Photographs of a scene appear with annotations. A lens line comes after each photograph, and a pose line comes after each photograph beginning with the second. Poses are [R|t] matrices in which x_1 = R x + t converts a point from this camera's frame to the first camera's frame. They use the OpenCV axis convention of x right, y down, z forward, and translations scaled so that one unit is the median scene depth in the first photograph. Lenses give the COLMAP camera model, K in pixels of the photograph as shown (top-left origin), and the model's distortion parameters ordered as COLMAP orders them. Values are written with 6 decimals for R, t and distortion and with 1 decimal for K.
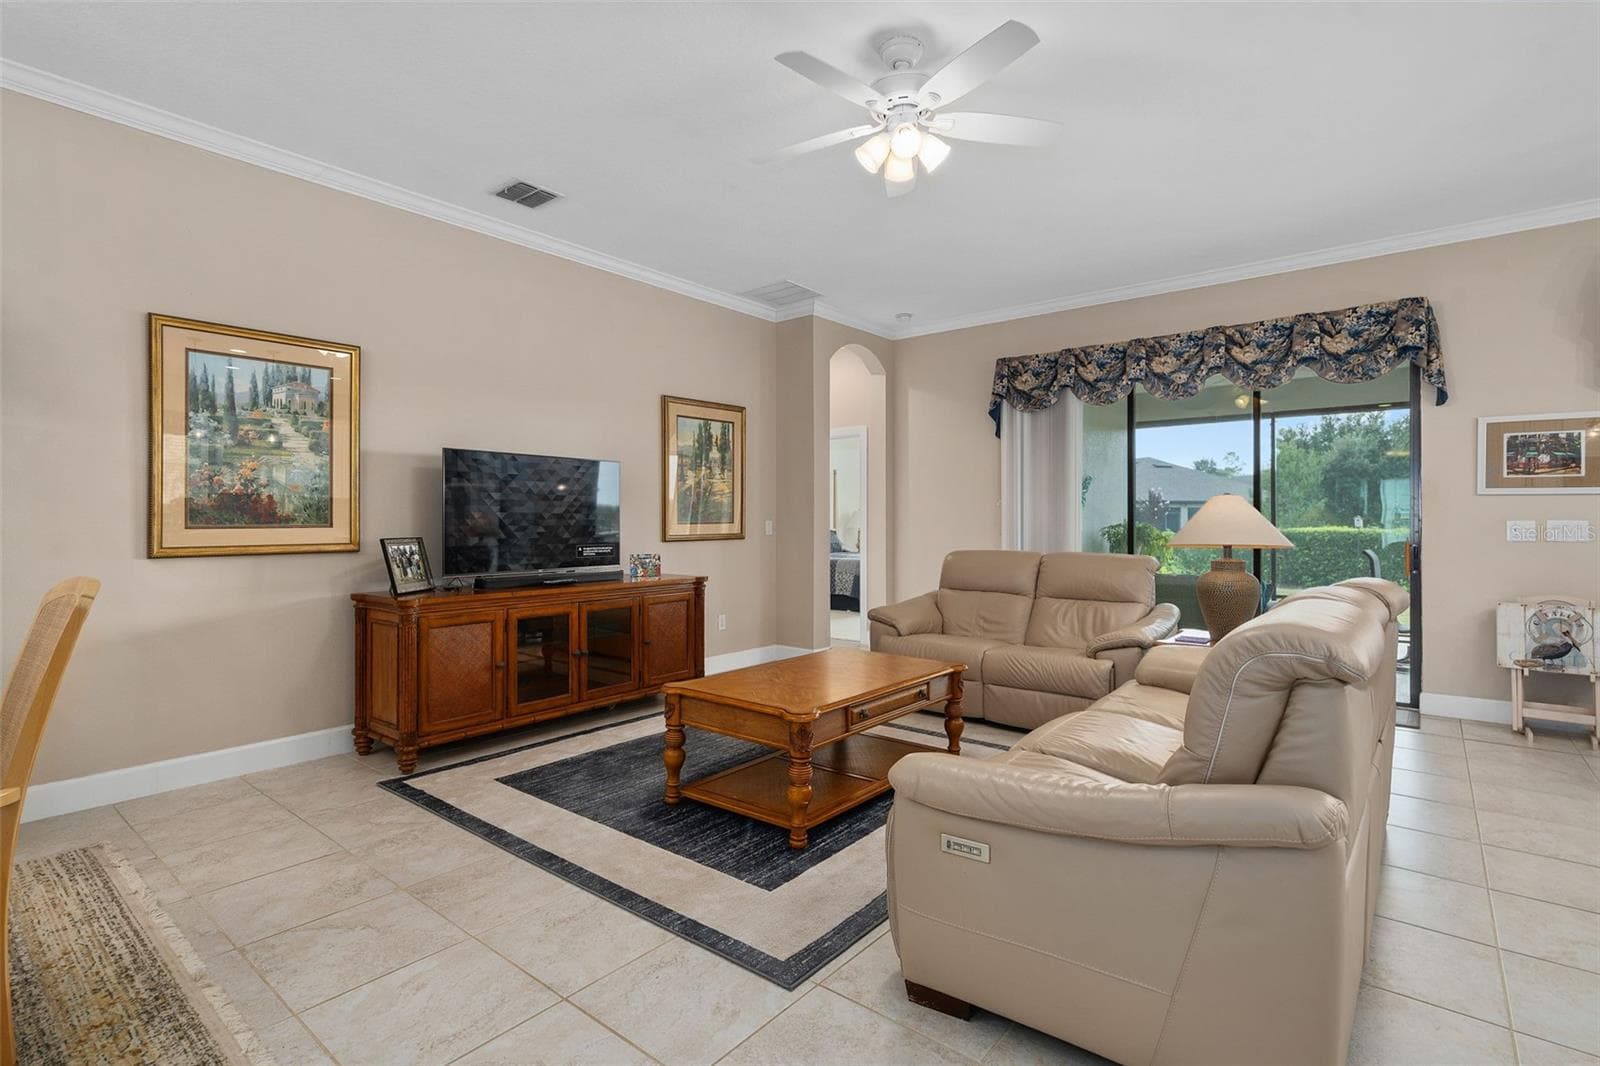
lens RADIAL K [[774.7, 0, 783.7], [0, 774.7, 518.3], [0, 0, 1]] dist [-0.000569, 0.001527]
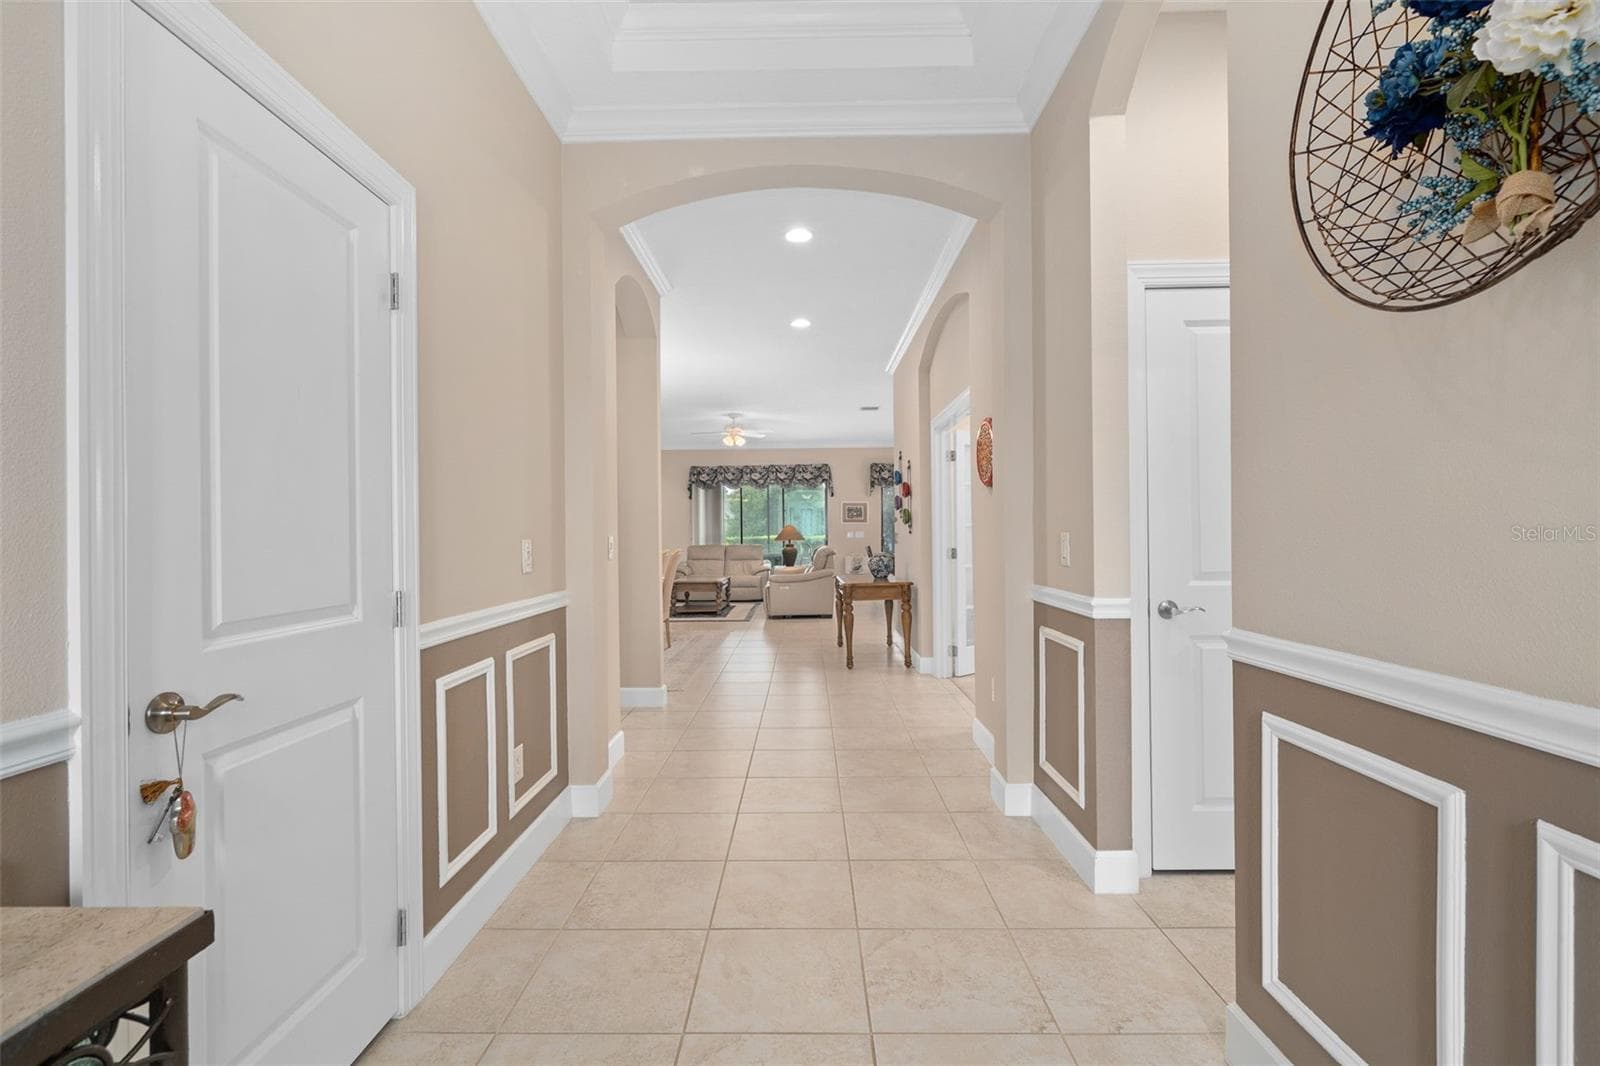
lens RADIAL K [[722.6, 0, 793.0], [0, 722.6, 528.3], [0, 0, 1]] dist [-0.000897, 0.000712]
pose [[0.781630, -0.006107, 0.623712, -1.168650], [0.009340, 0.999955, -0.001913, -0.008676], [-0.623672, 0.007321, 0.781652, -1.262672]]
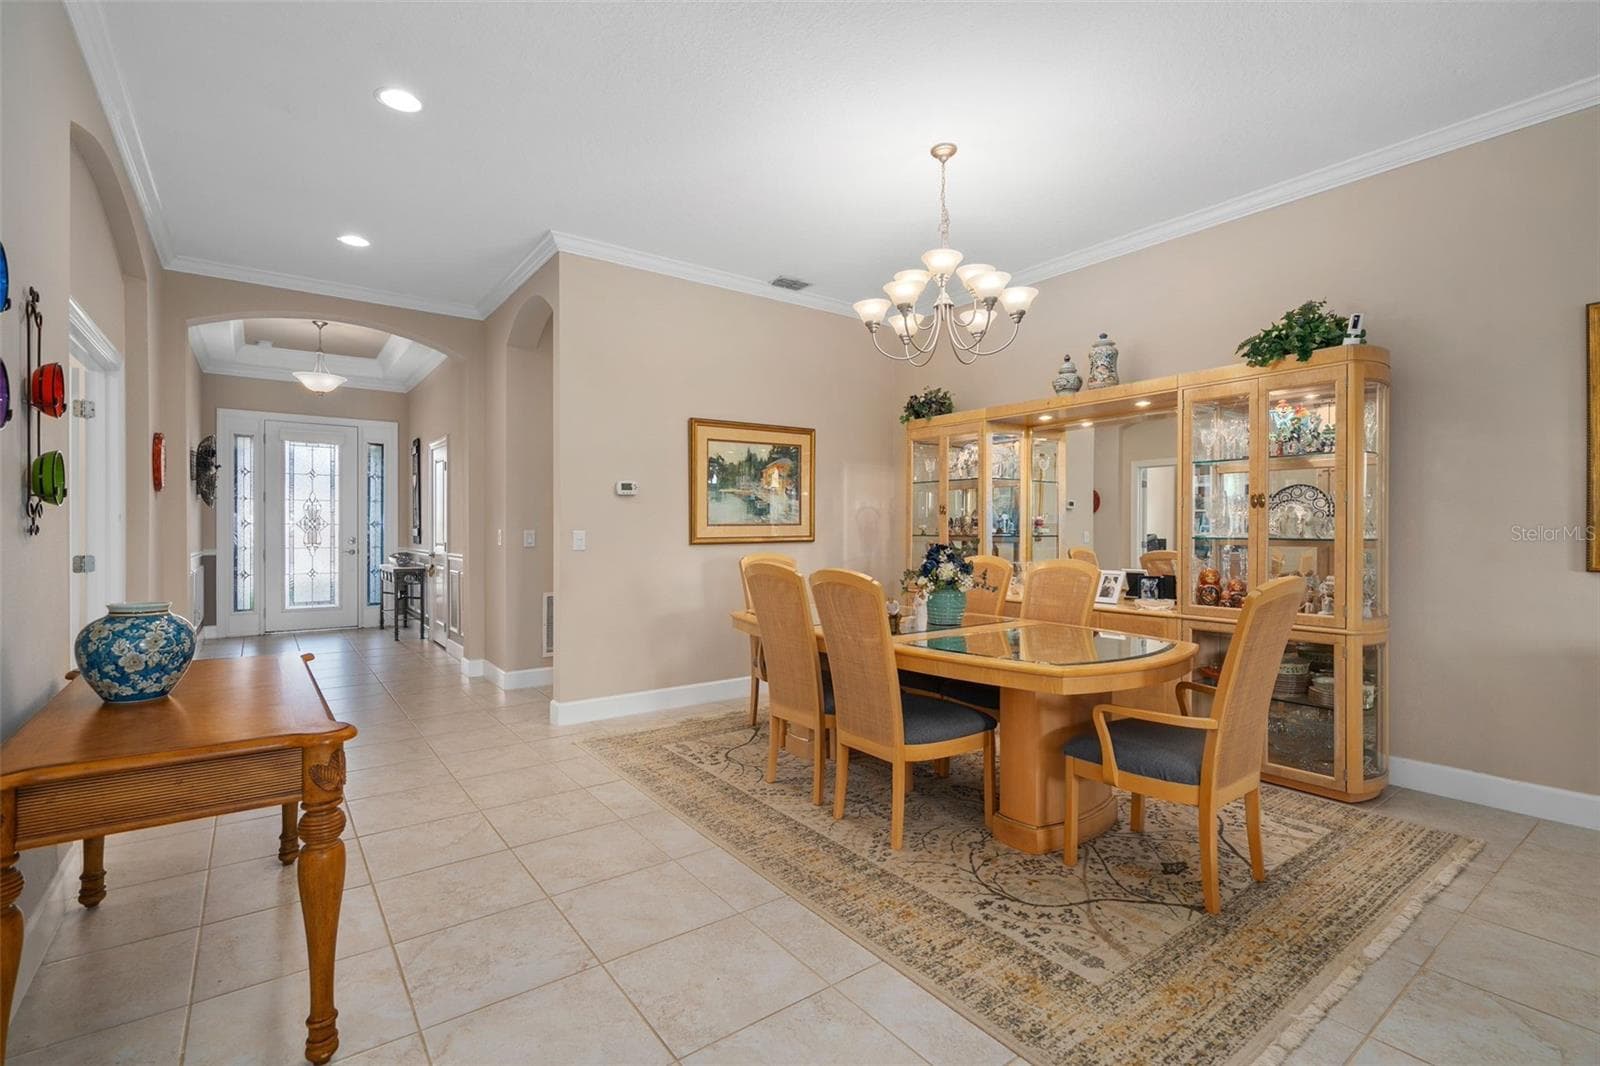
lens RADIAL K [[722.6, 0, 793.0], [0, 722.6, 528.3], [0, 0, 1]] dist [-0.000897, 0.000712]
pose [[-0.237821, -0.001947, -0.971307, 0.167047], [0.004471, 0.999985, -0.003099, -0.000722], [0.971299, -0.005079, -0.237809, 0.198681]]
